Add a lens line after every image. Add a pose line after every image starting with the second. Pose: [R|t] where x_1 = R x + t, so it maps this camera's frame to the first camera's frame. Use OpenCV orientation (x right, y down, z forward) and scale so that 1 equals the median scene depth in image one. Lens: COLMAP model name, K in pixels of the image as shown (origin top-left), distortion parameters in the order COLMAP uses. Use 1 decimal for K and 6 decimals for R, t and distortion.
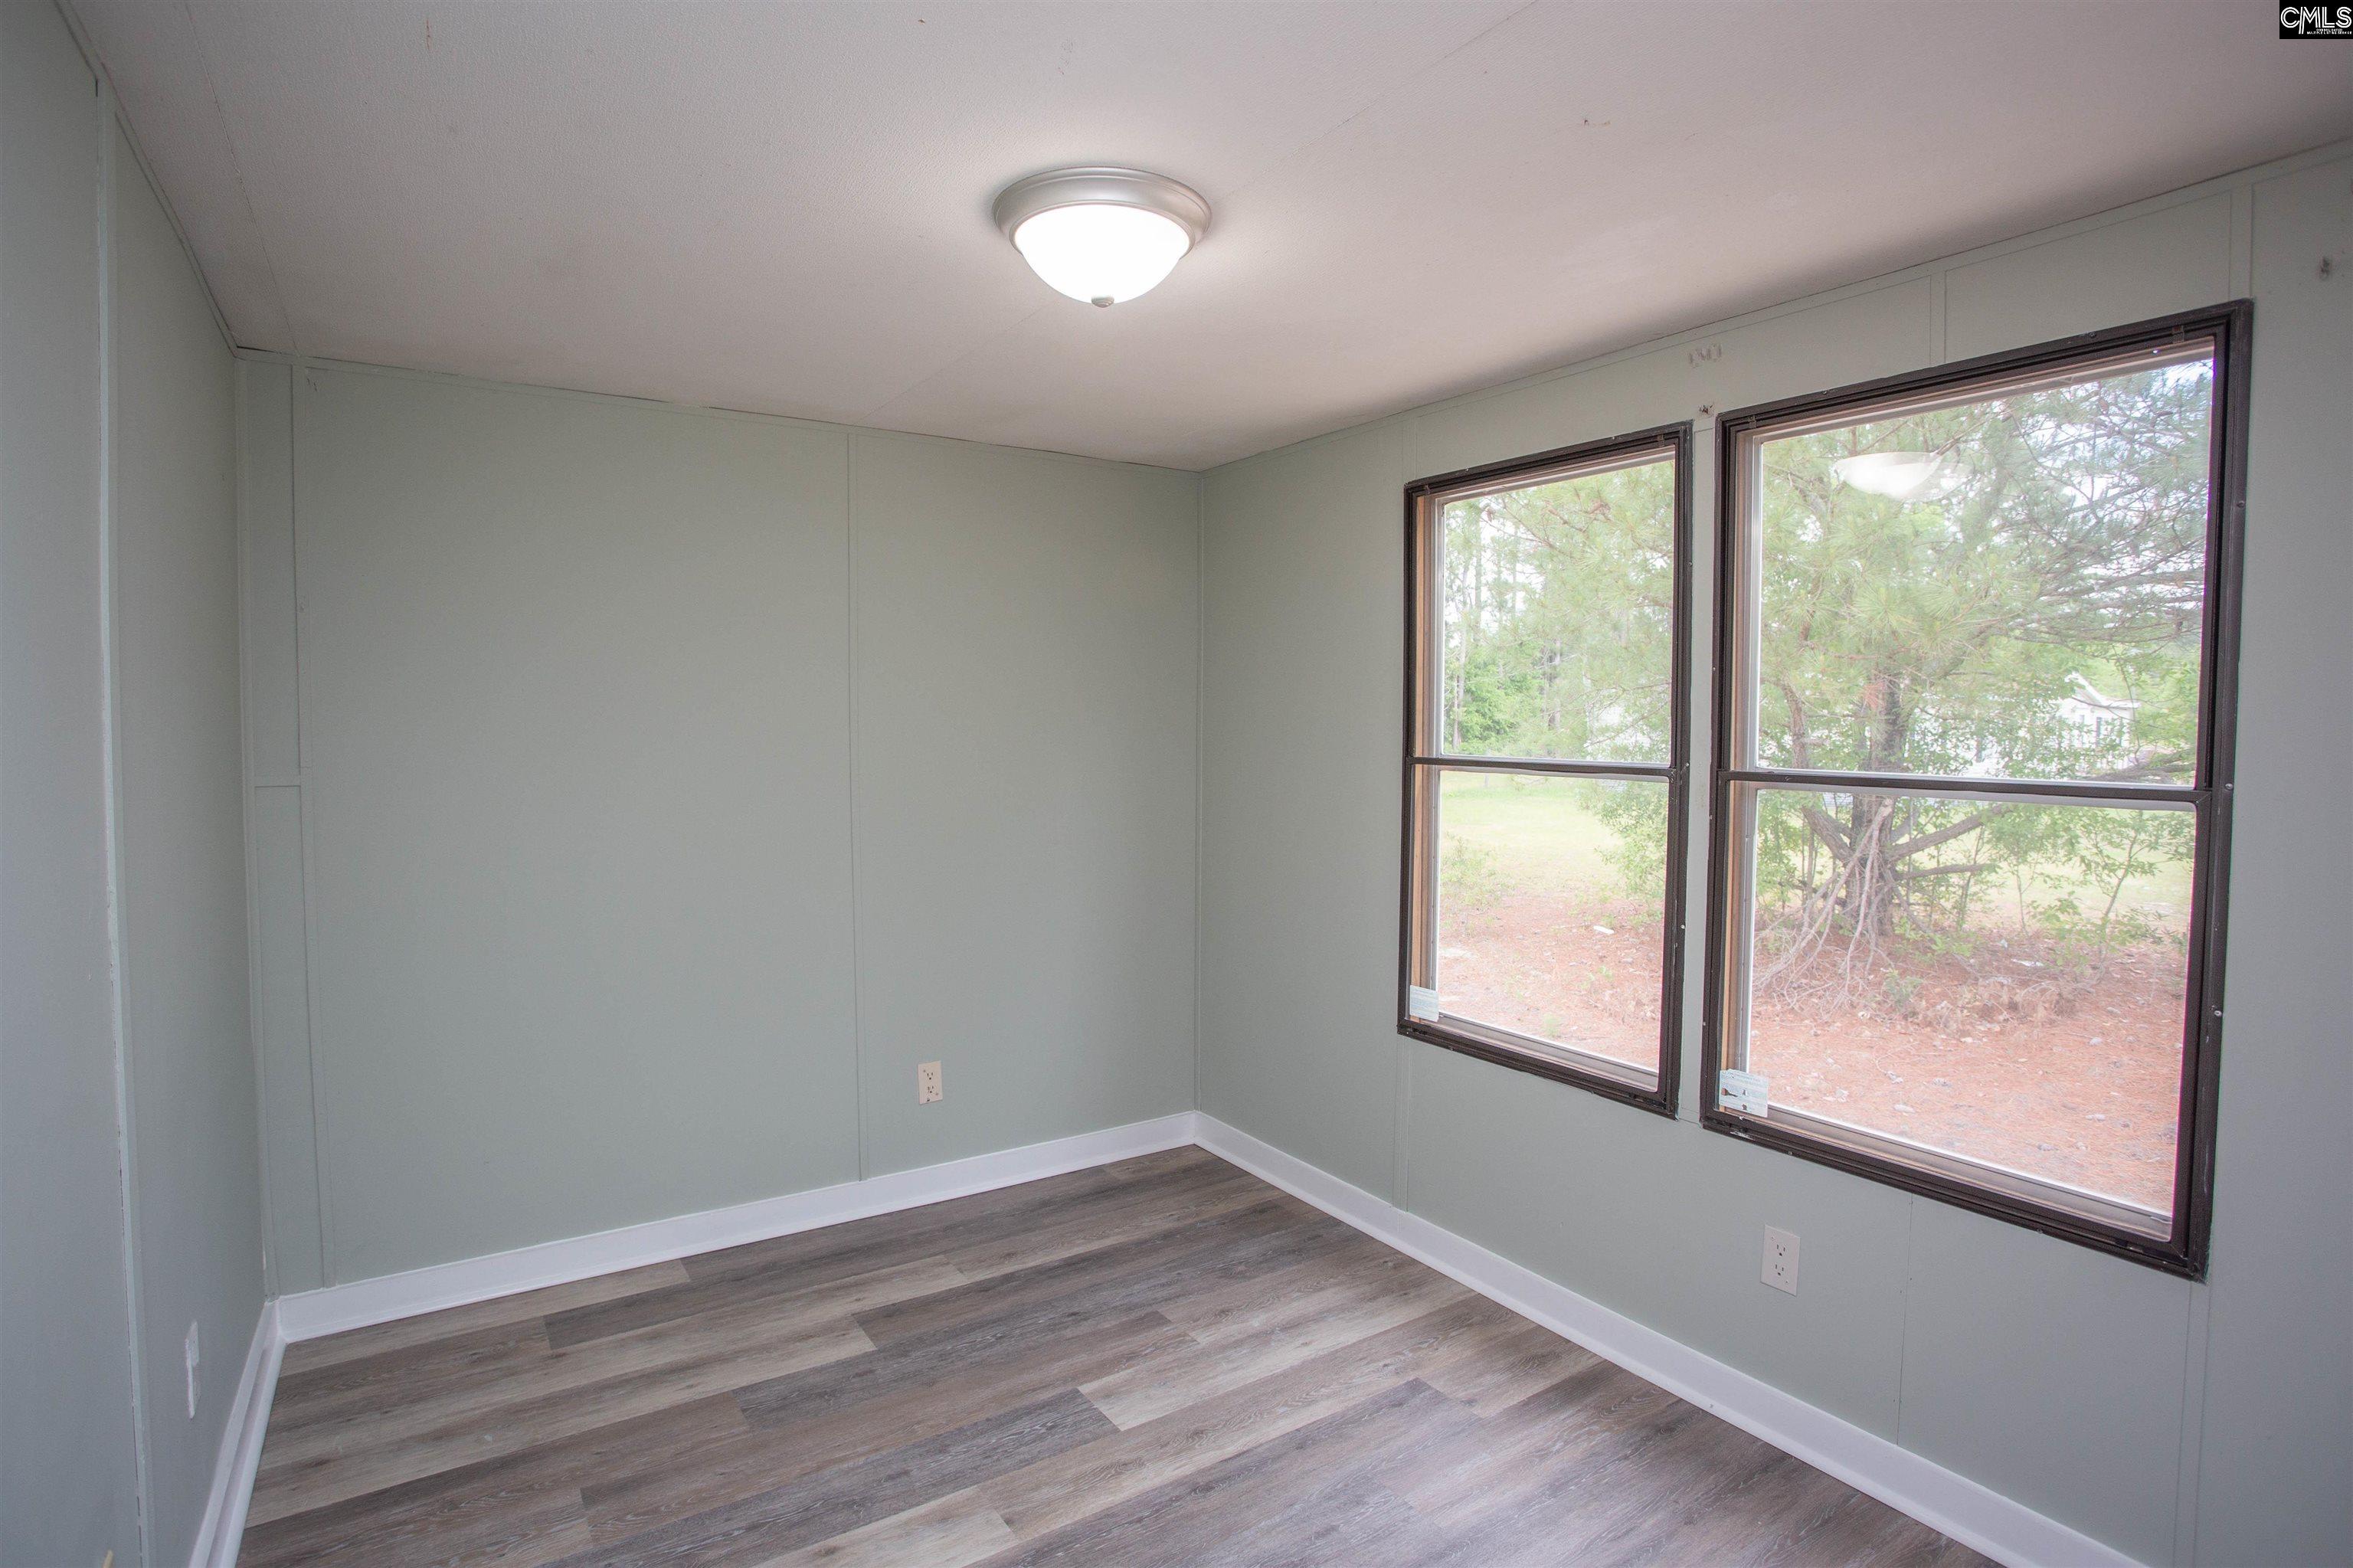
lens RADIAL K [[1180.3, 0, 1157.5], [0, 1180.3, 783.1], [0, 0, 1]] dist [-0.088196, 0.040027]
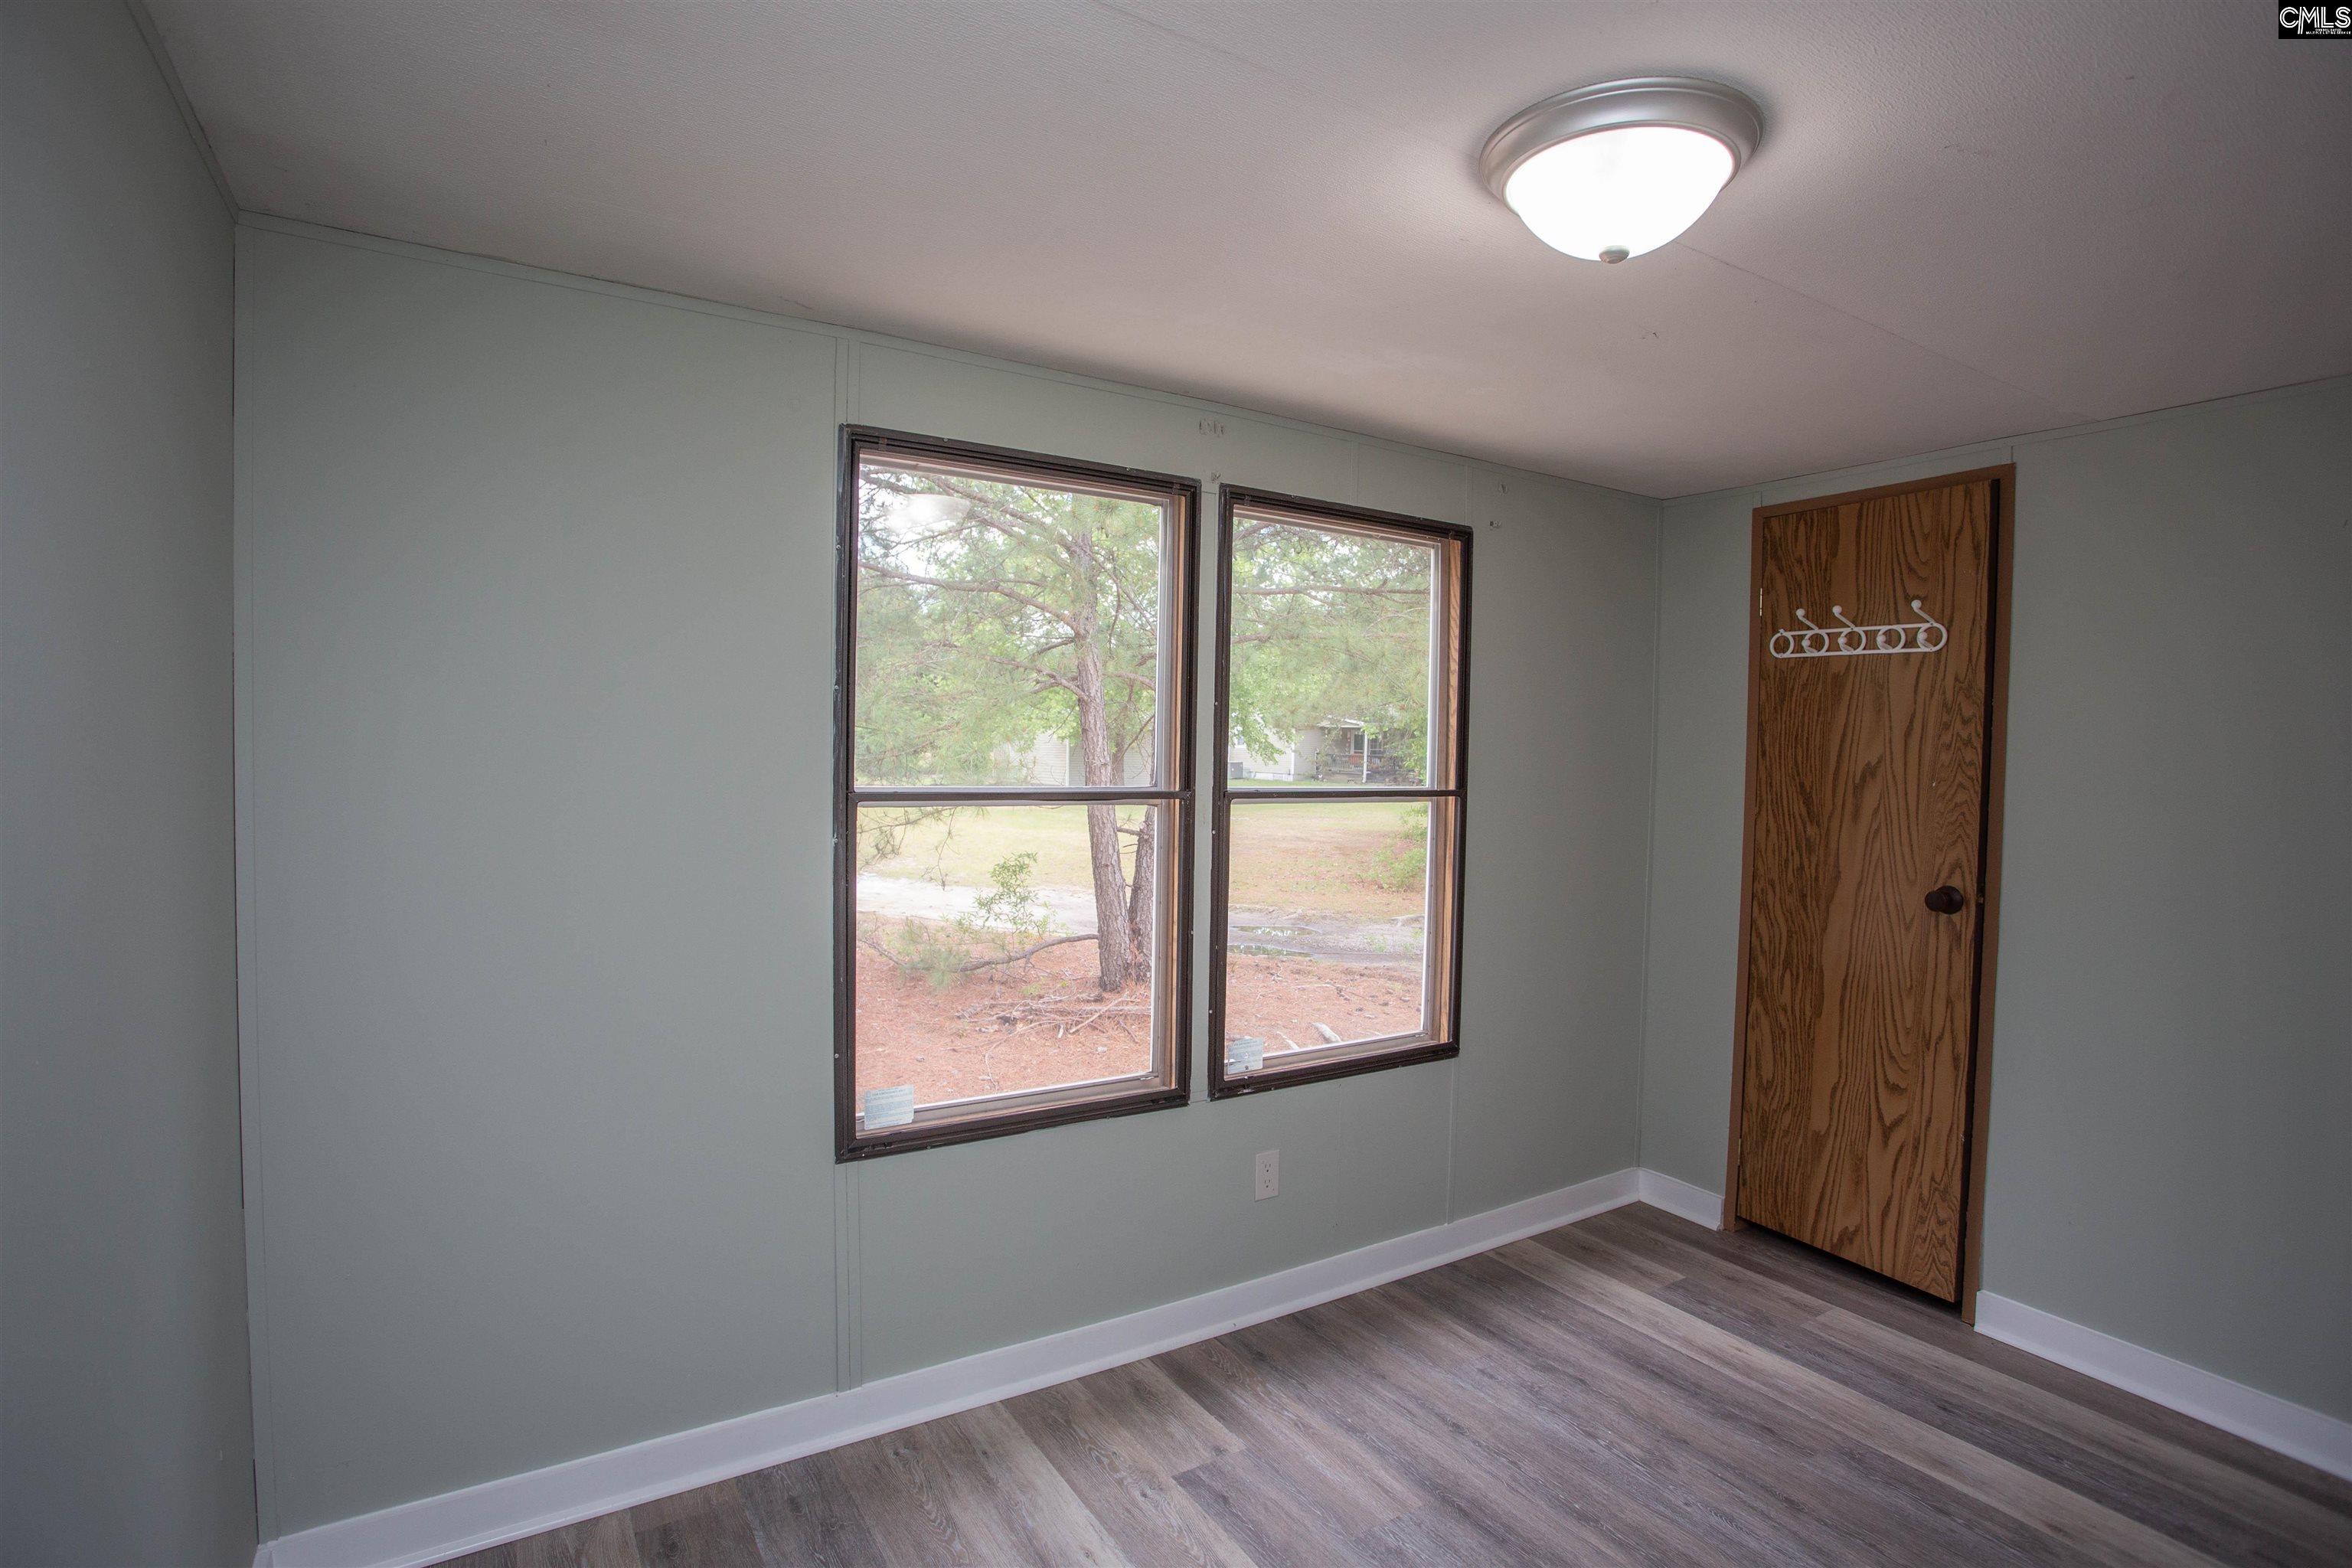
lens RADIAL K [[1163.3, 0, 1133.4], [0, 1163.3, 781.5], [0, 0, 1]] dist [-0.083503, 0.037579]
pose [[0.025746, -0.039214, 0.998899, -0.647726], [0.034806, 0.998660, 0.038307, -0.064765], [-0.999062, 0.033781, 0.027076, 0.996044]]
